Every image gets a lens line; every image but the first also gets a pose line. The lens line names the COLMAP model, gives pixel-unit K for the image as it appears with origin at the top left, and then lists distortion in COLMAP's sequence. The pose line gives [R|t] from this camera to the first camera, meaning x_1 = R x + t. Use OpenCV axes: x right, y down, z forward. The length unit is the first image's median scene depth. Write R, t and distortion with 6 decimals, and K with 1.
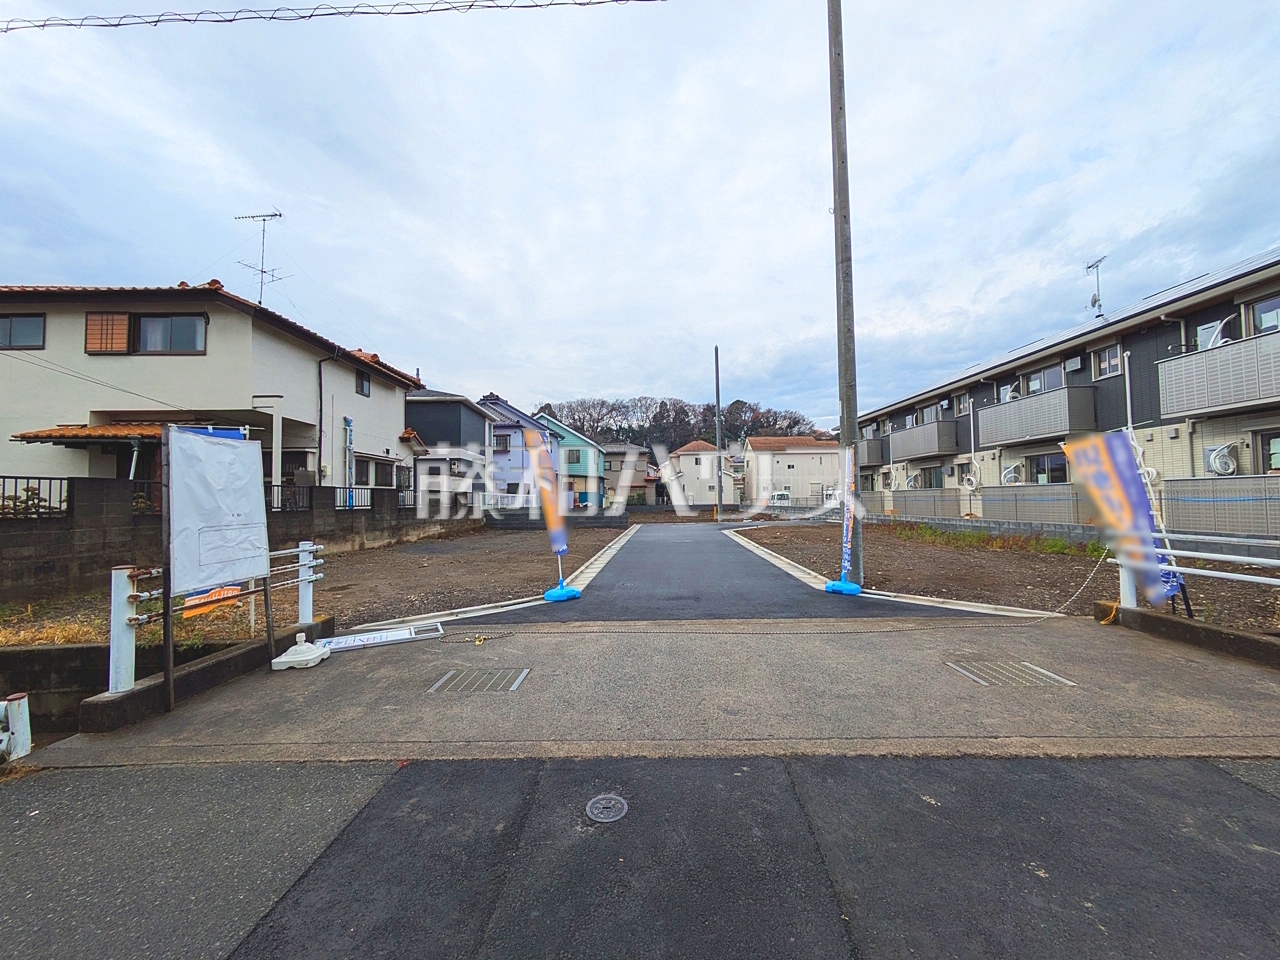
lens RADIAL K [[504.3, 0, 641.6], [0, 504.3, 482.7], [0, 0, 1]] dist [-0.001724, 0.000572]
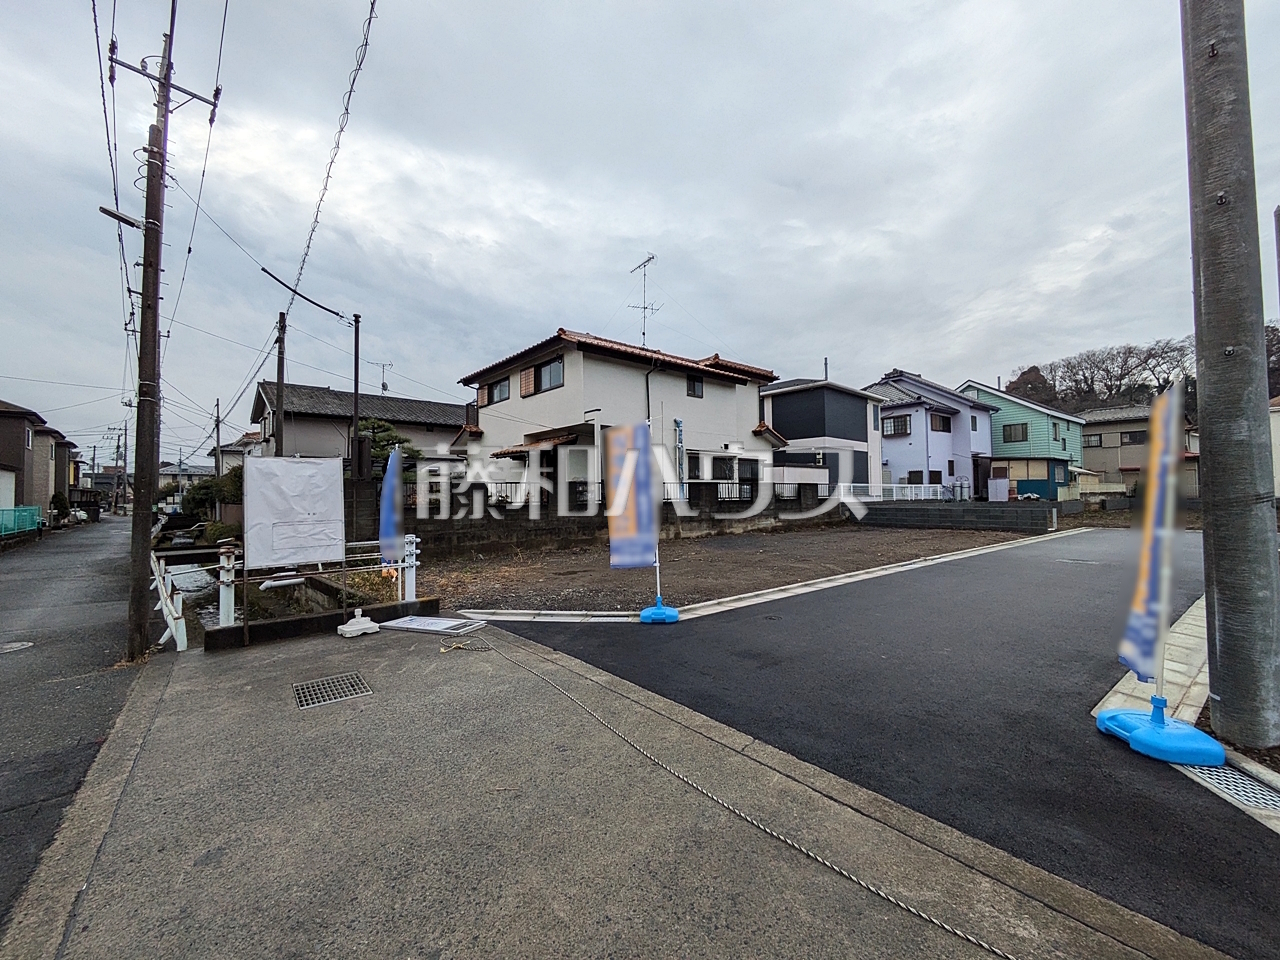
lens RADIAL K [[503.8, 0, 640.9], [0, 503.8, 481.1], [0, 0, 1]] dist [-0.001258, 0.000661]
pose [[0.643260, -0.014684, -0.765507, 0.206331], [0.029827, 0.999538, 0.005890, -0.001574], [0.765067, -0.026621, 0.643401, 0.205581]]
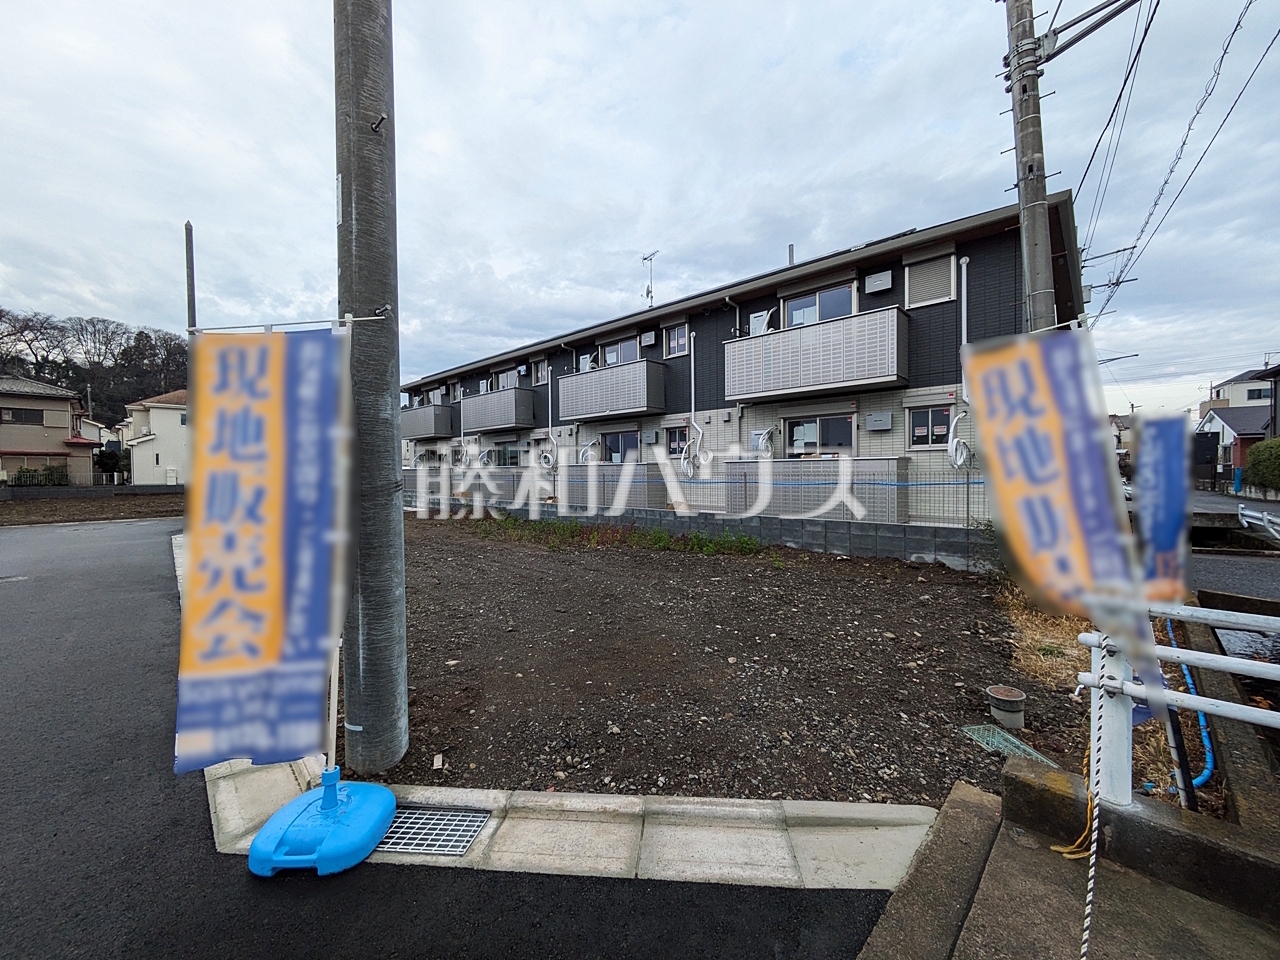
lens RADIAL K [[497.6, 0, 645.0], [0, 497.6, 481.9], [0, 0, 1]] dist [-0.000128, 0.000038]
pose [[0.683305, -0.007027, 0.730099, 0.149459], [-0.027147, 0.999018, 0.035023, 0.002976], [-0.729628, -0.043751, 0.682443, 0.320670]]
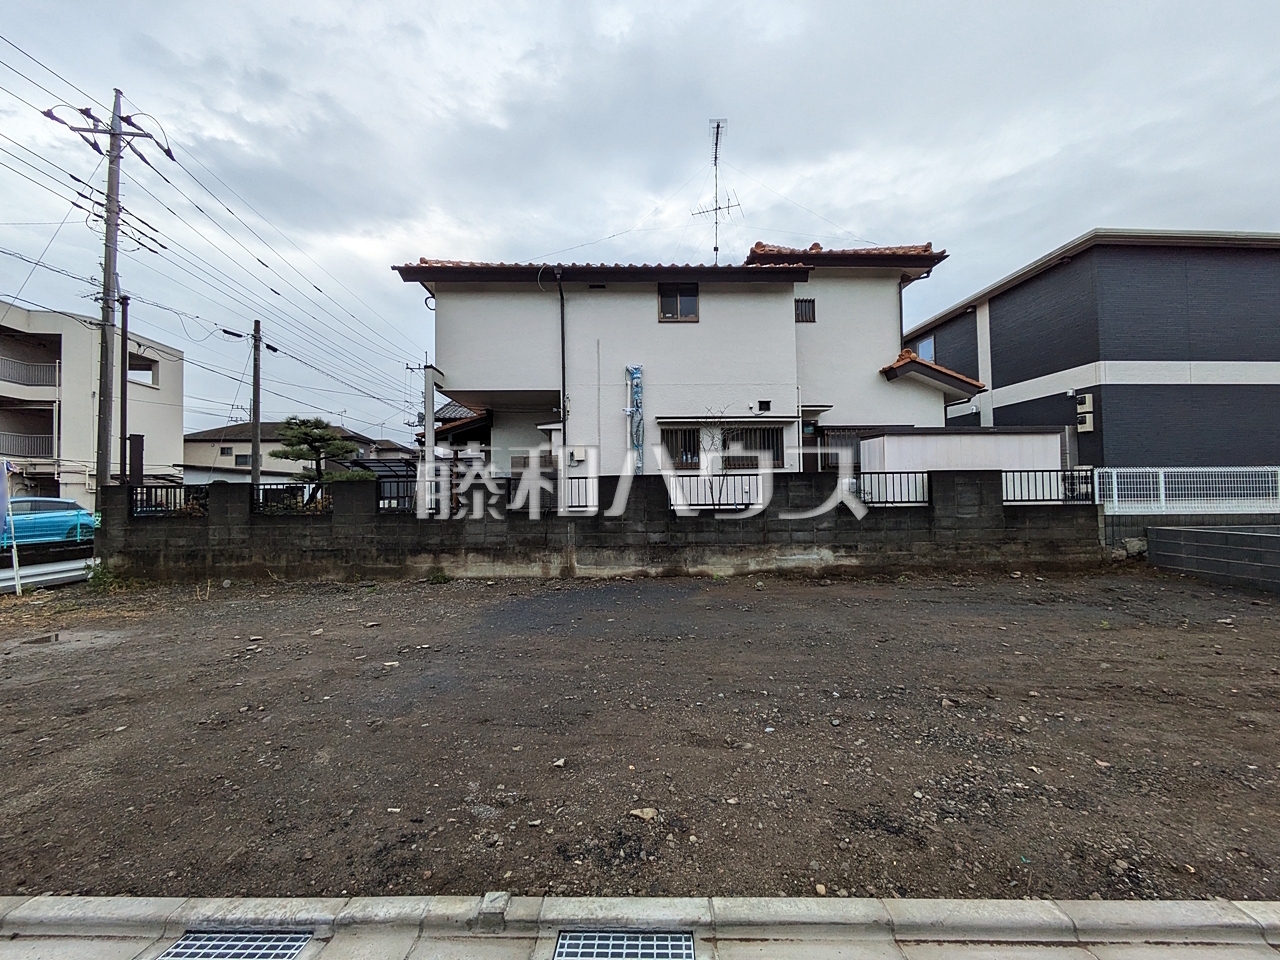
lens RADIAL K [[503.8, 0, 640.9], [0, 503.8, 481.1], [0, 0, 1]] dist [-0.001258, 0.000661]
pose [[0.024386, -0.013720, -0.999608, 0.052230], [0.049790, 0.998682, -0.012493, 0.023968], [0.998462, -0.049466, 0.025037, 0.941281]]
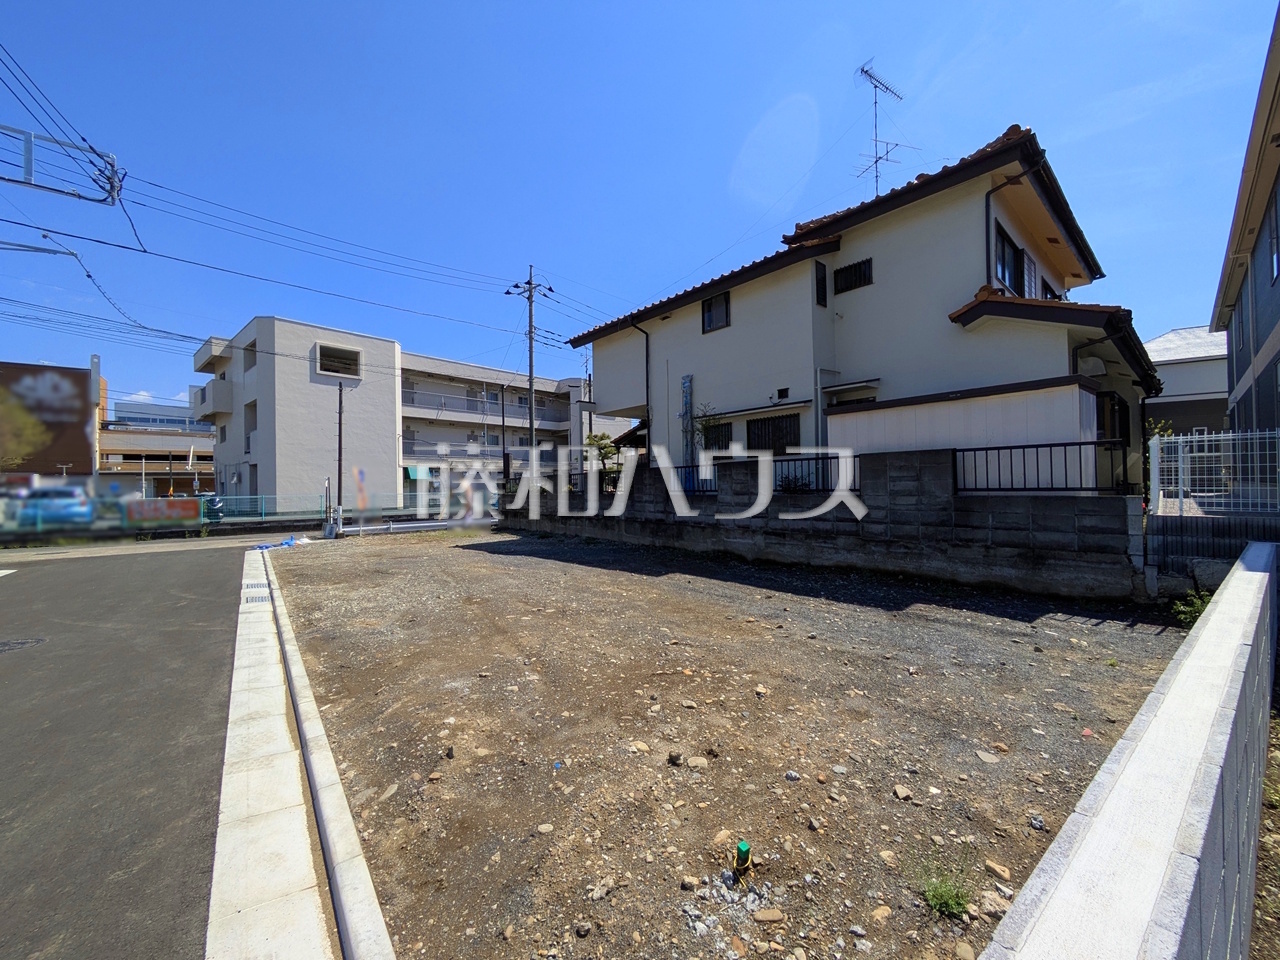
lens RADIAL K [[506.1, 0, 641.1], [0, 506.1, 482.0], [0, 0, 1]] dist [-0.003678, 0.002594]
pose [[-0.758260, 0.022125, -0.651577, -0.017466], [0.052293, 0.998268, -0.026958, 0.048228], [0.649852, -0.054514, -0.758104, 1.466963]]
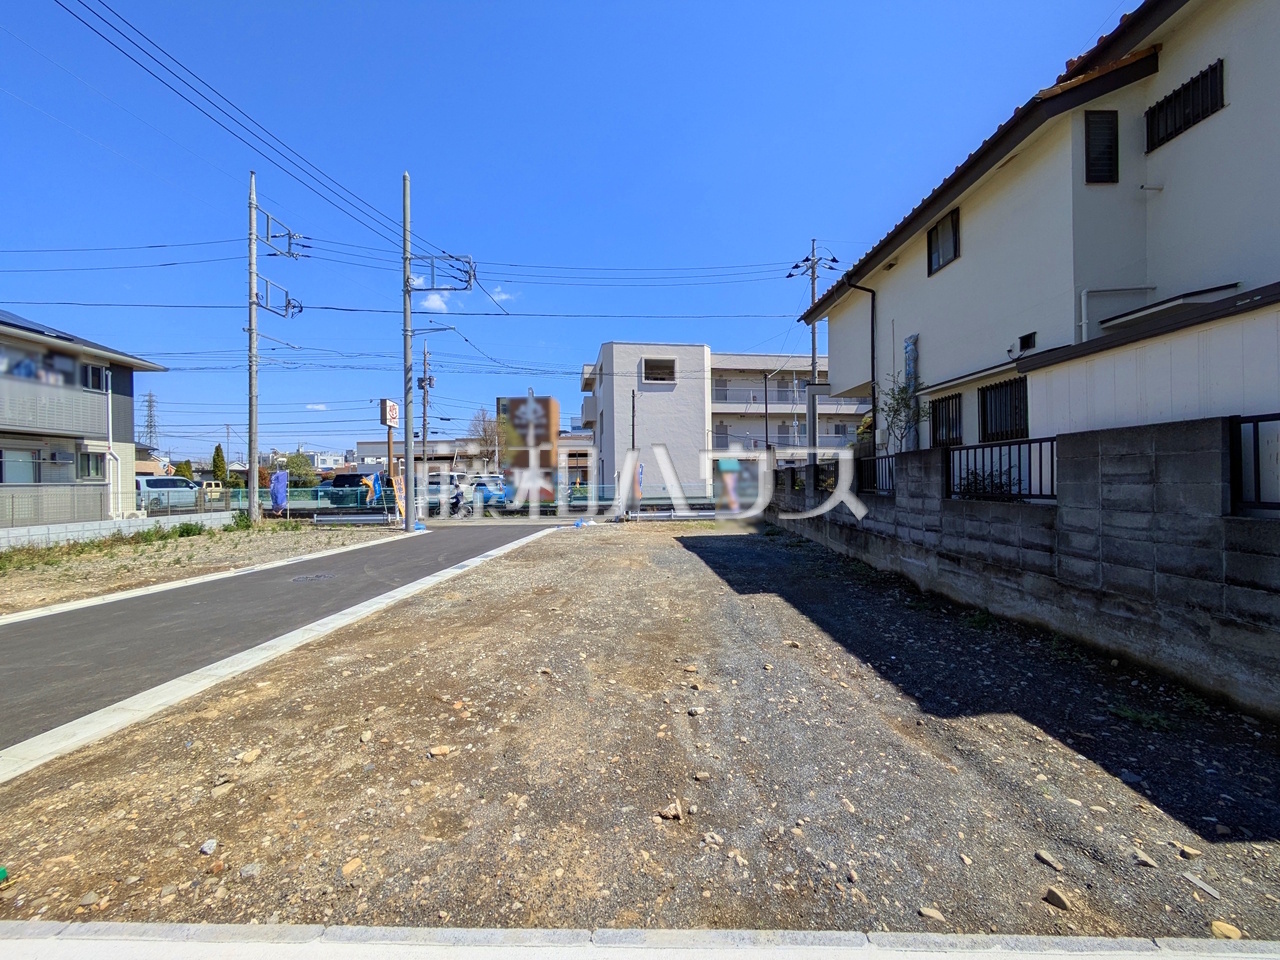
lens RADIAL K [[506.7, 0, 640.4], [0, 506.7, 482.0], [0, 0, 1]] dist [-0.006614, 0.003642]
pose [[-0.999435, 0.028947, -0.017068, -0.240255], [0.029519, 0.998977, -0.034270, 0.048243], [0.016058, -0.034755, -0.999267, 1.508382]]
